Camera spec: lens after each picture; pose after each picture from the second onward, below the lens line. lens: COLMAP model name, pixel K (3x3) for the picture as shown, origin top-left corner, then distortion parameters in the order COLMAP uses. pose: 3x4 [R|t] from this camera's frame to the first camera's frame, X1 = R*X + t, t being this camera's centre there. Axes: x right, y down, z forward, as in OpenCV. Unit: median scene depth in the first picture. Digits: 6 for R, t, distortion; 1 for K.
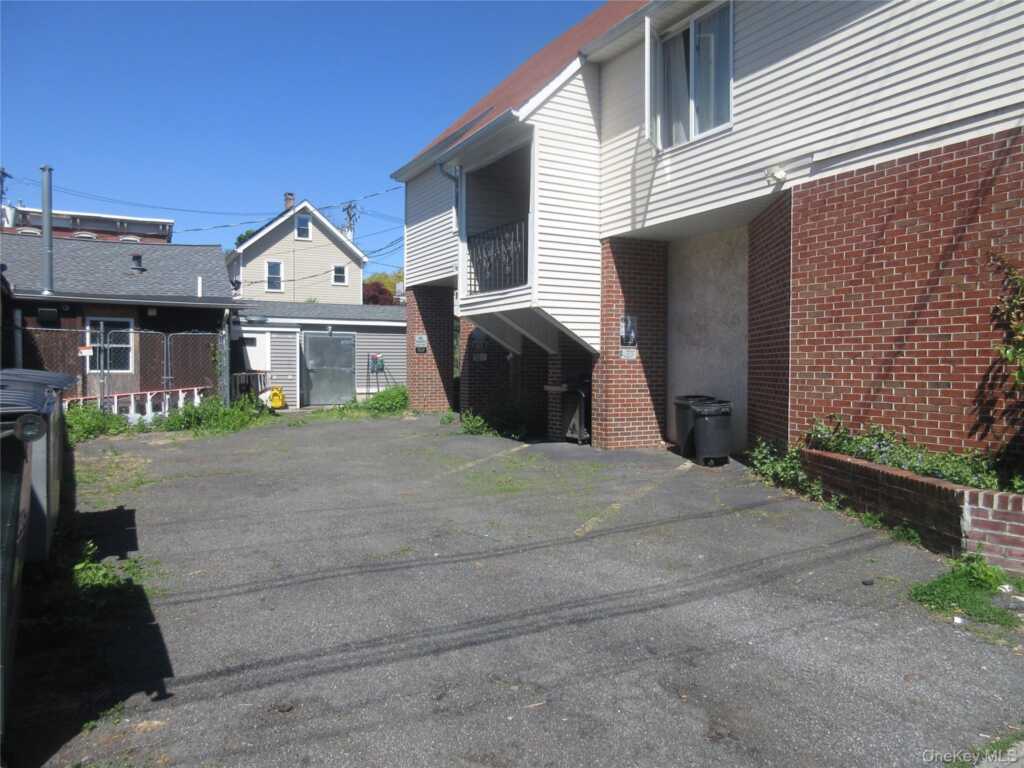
lens RADIAL K [[756.2, 0, 510.5], [0, 756.2, 383.1], [0, 0, 1]] dist [0.005086, 0.004869]
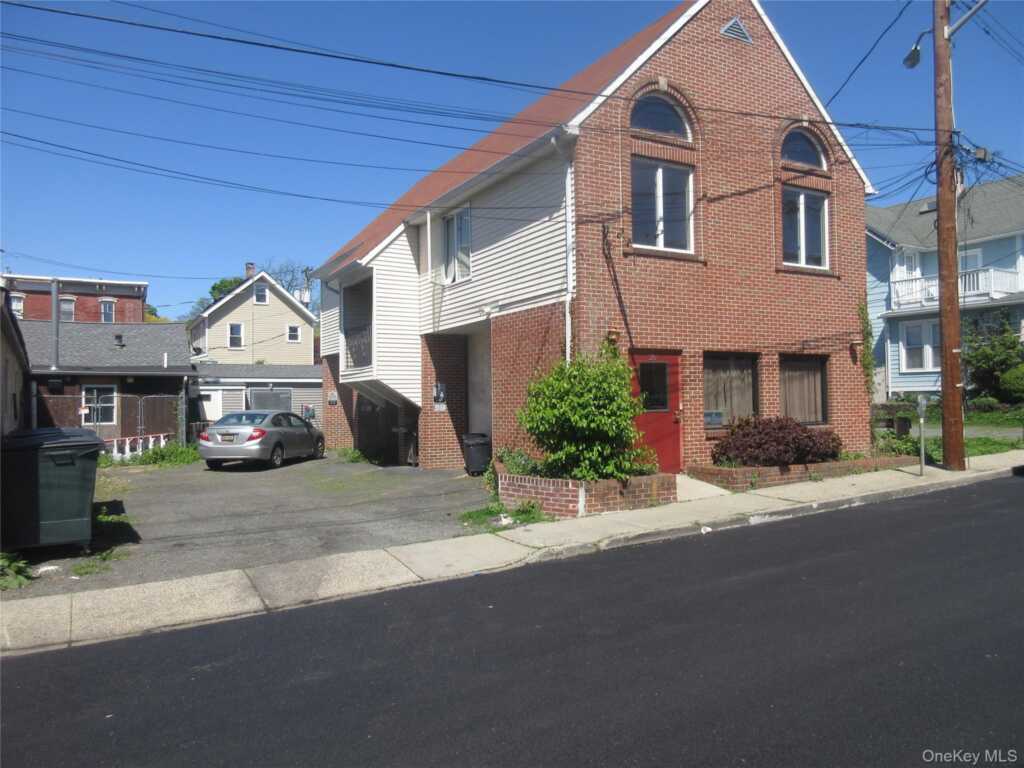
lens RADIAL K [[756.2, 0, 513.8], [0, 756.2, 385.1], [0, 0, 1]] dist [0.005086, 0.004869]
pose [[0.999363, -0.017040, 0.031344, 0.203579], [0.018560, 0.998633, -0.048862, -0.004373], [-0.030469, 0.049413, 0.998314, -0.446190]]
